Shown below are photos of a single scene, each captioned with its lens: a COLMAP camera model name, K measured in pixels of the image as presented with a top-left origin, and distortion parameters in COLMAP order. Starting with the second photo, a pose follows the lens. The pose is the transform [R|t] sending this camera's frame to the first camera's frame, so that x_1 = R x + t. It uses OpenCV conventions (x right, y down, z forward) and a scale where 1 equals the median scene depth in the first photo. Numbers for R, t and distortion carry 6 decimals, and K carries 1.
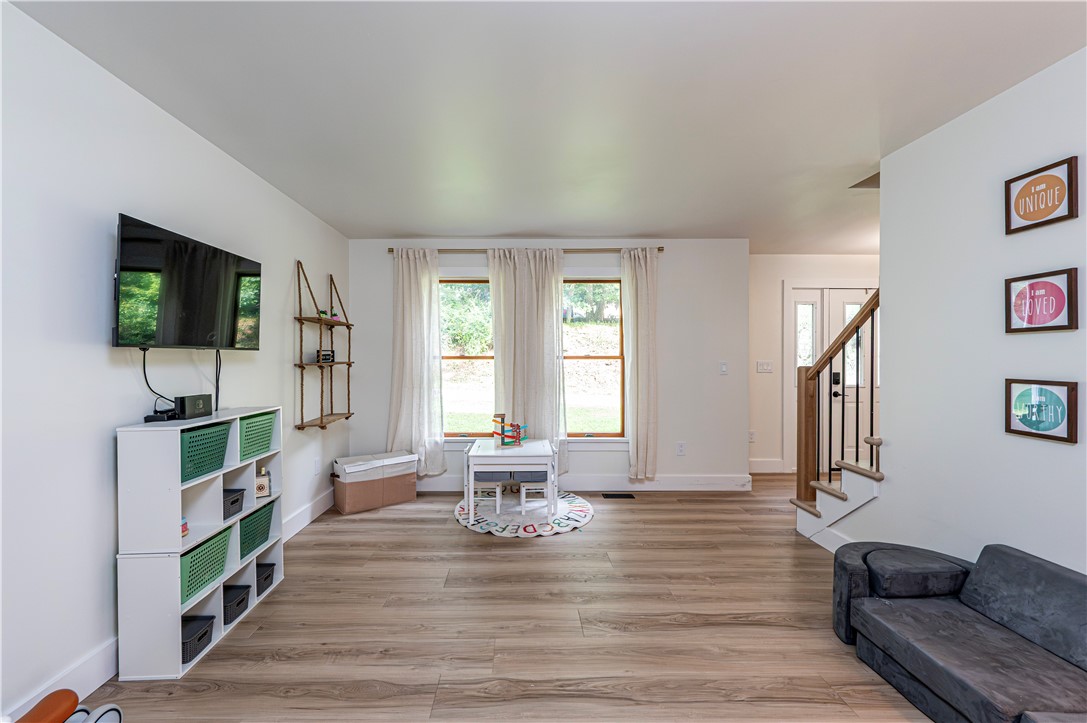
lens RADIAL K [[440.4, 0, 520.3], [0, 440.4, 361.2], [0, 0, 1]] dist [-0.001477, -0.000162]
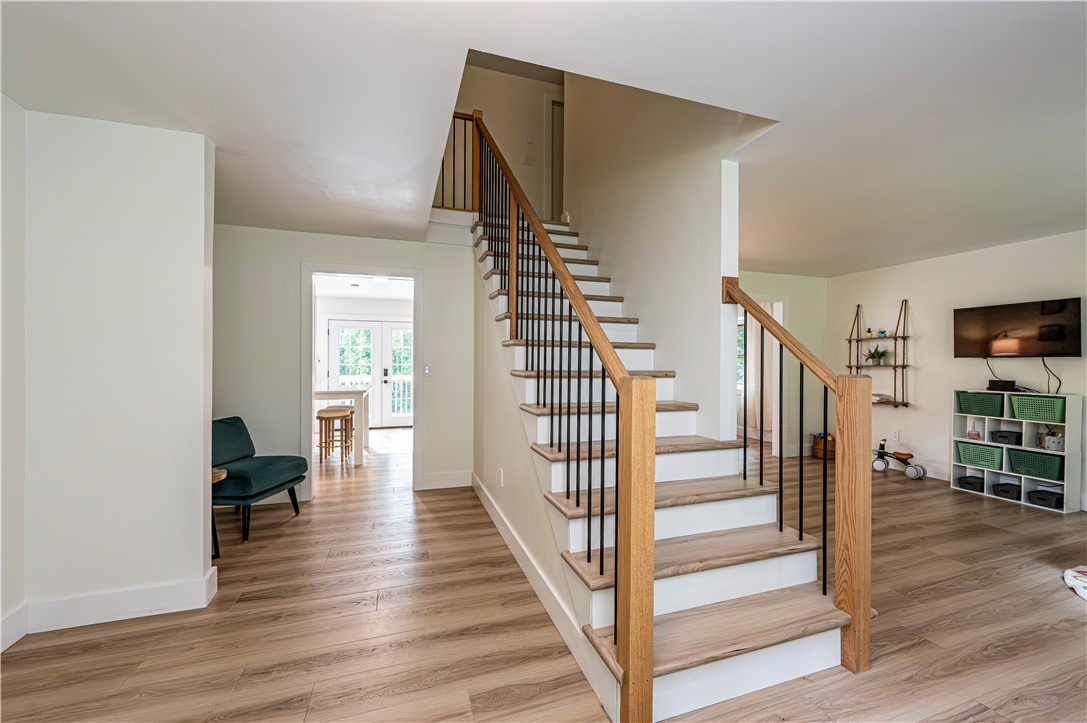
lens RADIAL K [[443.1, 0, 543.5], [0, 443.1, 361.5], [0, 0, 1]] dist [-0.001903, -0.000352]
pose [[-0.945973, -0.005270, -0.324202, 1.847415], [-0.008078, 0.999941, 0.007318, -0.006143], [0.324144, 0.009541, -0.945960, 2.145299]]
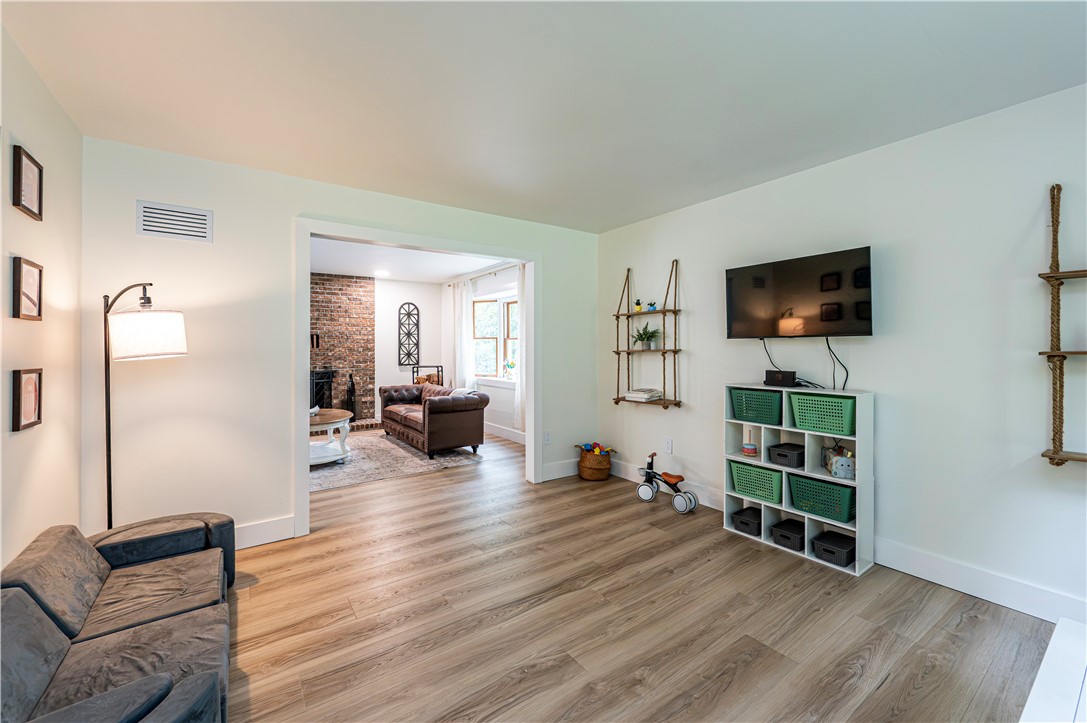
lens RADIAL K [[443.1, 0, 547.4], [0, 443.1, 344.0], [0, 0, 1]] dist [0.000744, -0.000058]
pose [[-0.812809, 0.001055, -0.582529, 0.659321], [0.000778, 0.999999, 0.000726, -0.008445], [0.582530, 0.000137, -0.812810, 1.638012]]
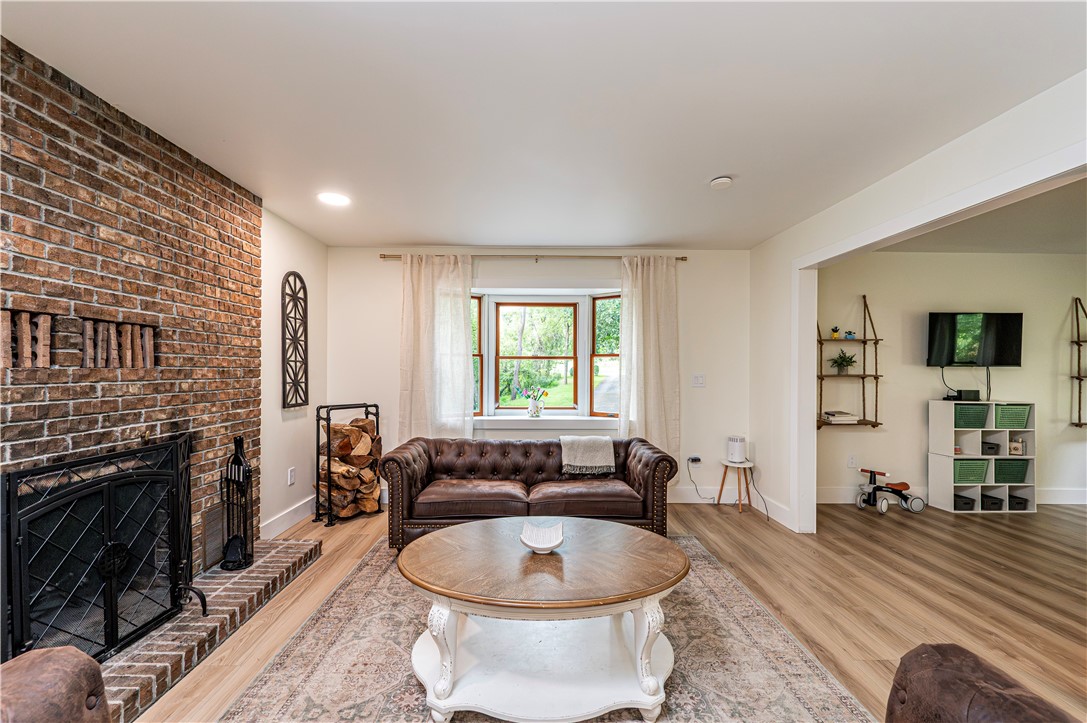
lens RADIAL K [[446.8, 0, 545.7], [0, 446.8, 368.1], [0, 0, 1]] dist [-0.000886, -0.000100]
pose [[0.026728, -0.004059, -0.999634, 1.180715], [-0.013815, 0.999895, -0.004429, 0.013288], [0.999547, 0.013929, 0.026670, -0.930551]]
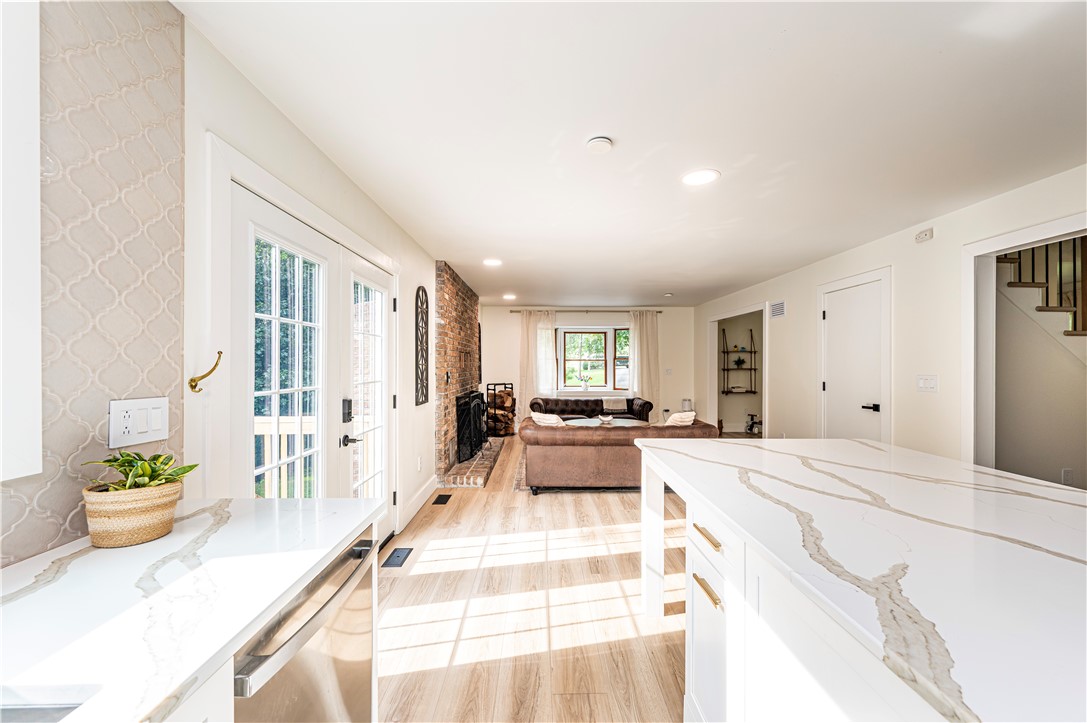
lens RADIAL K [[437.8, 0, 535.3], [0, 437.8, 364.7], [0, 0, 1]] dist [-0.001641, -0.000322]
pose [[-0.018755, 0.003760, -0.999817, 3.172631], [-0.009353, 0.999949, 0.003936, -0.014602], [0.999780, 0.009426, -0.018719, -1.319783]]
